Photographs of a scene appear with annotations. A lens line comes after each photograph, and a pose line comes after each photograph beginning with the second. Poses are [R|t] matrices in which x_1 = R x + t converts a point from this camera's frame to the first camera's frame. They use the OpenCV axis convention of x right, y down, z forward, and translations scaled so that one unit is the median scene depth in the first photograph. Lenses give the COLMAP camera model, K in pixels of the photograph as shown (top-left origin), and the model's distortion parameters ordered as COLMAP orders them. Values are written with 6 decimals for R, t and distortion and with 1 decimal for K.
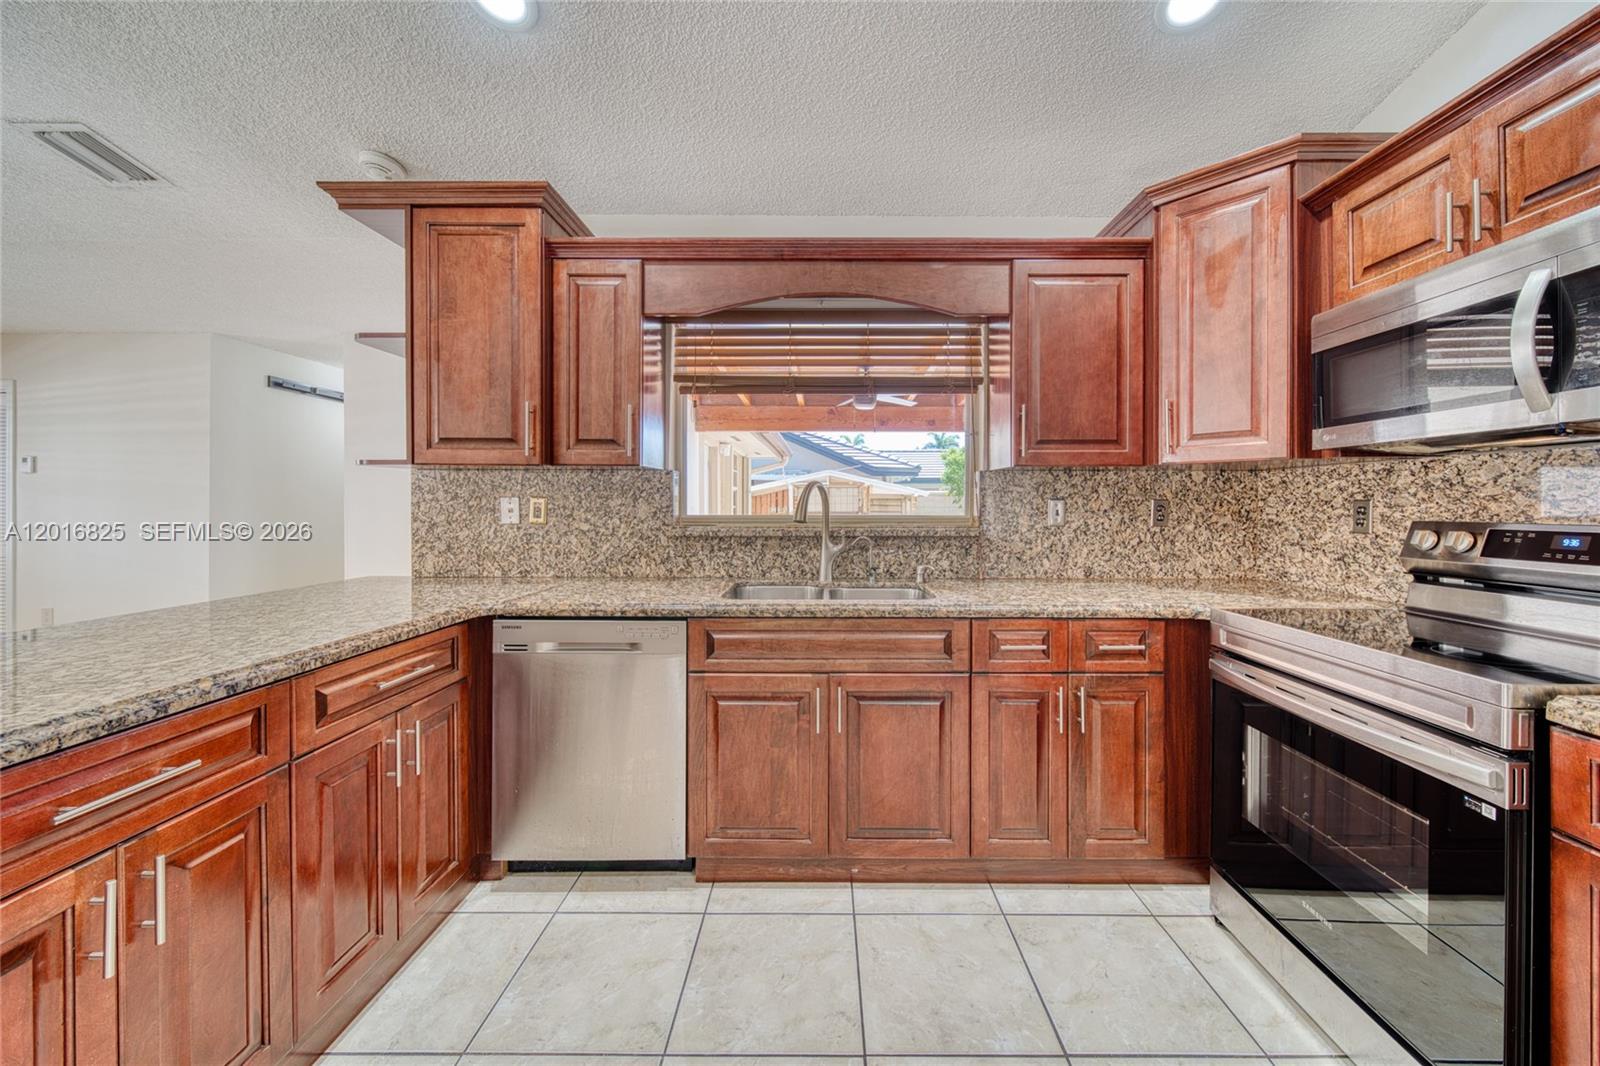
lens RADIAL K [[580.2, 0, 832.8], [0, 580.2, 506.5], [0, 0, 1]] dist [-0.000727, -0.000108]
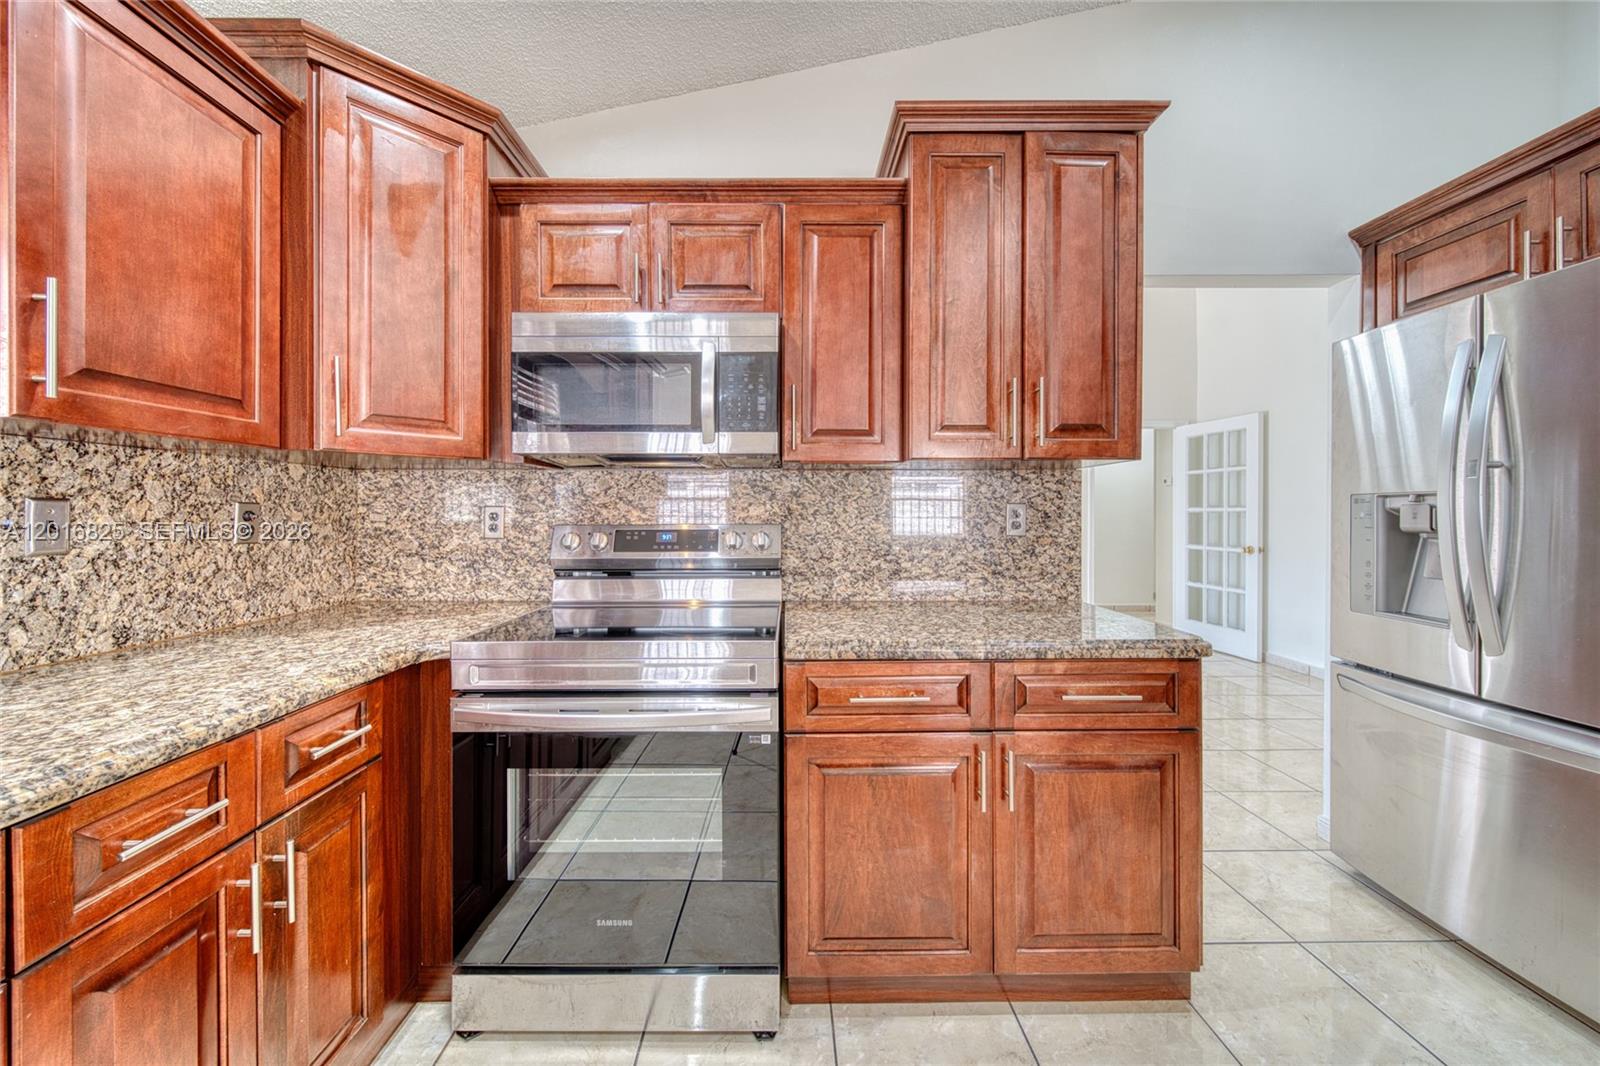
lens RADIAL K [[576.1, 0, 779.0], [0, 576.1, 515.2], [0, 0, 1]] dist [-0.001963, -0.000501]
pose [[0.007479, -0.006235, 0.999953, -0.093062], [0.002607, 0.999977, 0.006216, -0.000109], [-0.999969, 0.002560, 0.007495, 0.445373]]
